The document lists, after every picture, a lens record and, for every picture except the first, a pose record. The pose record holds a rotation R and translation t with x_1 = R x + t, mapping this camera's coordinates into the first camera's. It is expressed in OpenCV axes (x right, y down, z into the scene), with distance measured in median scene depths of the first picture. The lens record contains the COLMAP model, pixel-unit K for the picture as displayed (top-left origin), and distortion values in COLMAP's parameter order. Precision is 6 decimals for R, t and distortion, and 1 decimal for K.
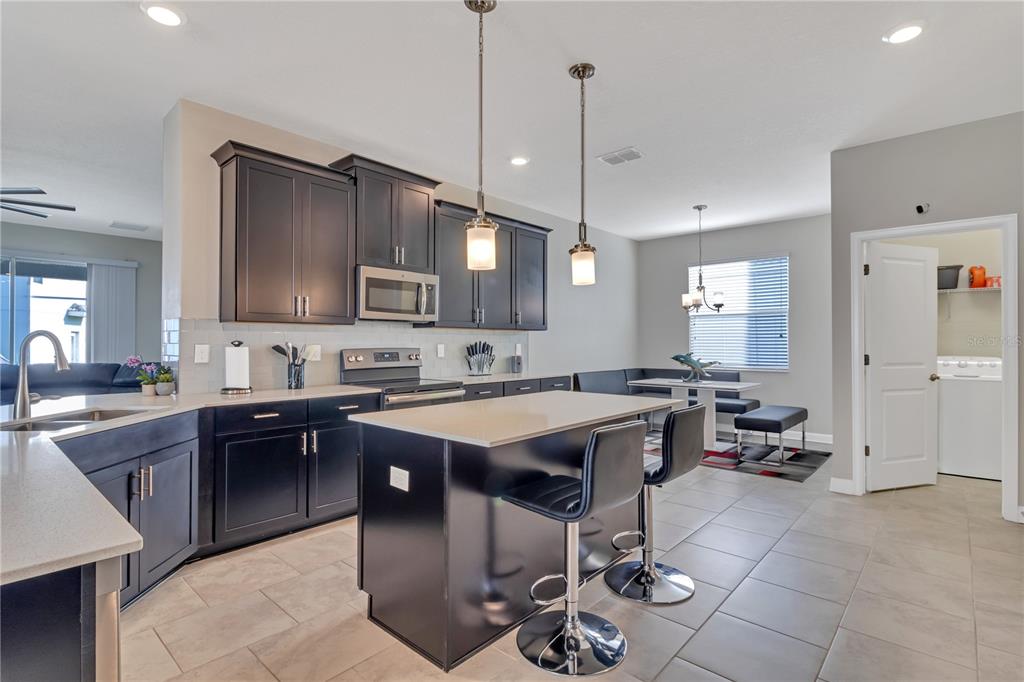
lens RADIAL K [[497.4, 0, 511.5], [0, 497.4, 338.9], [0, 0, 1]] dist [0.000150, -0.000566]
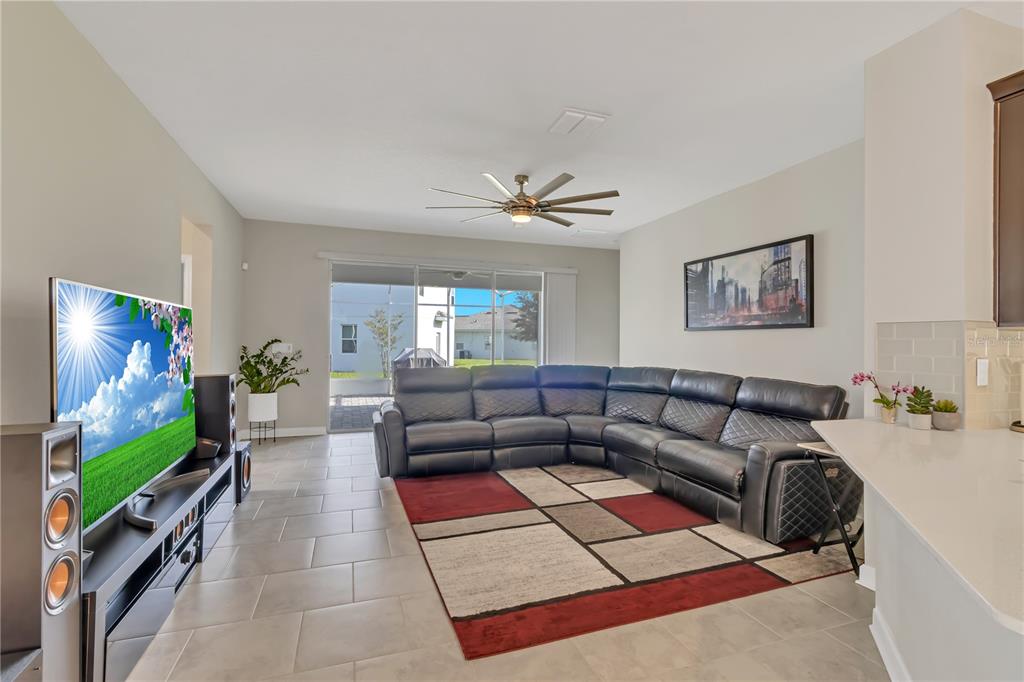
lens RADIAL K [[472.9, 0, 514.8], [0, 472.9, 336.4], [0, 0, 1]] dist [0.000885, 0.000032]
pose [[0.879261, 0.004404, -0.476321, -0.596671], [-0.006899, 0.999970, -0.003490, -0.008775], [0.476291, 0.006355, 0.879265, 0.073171]]
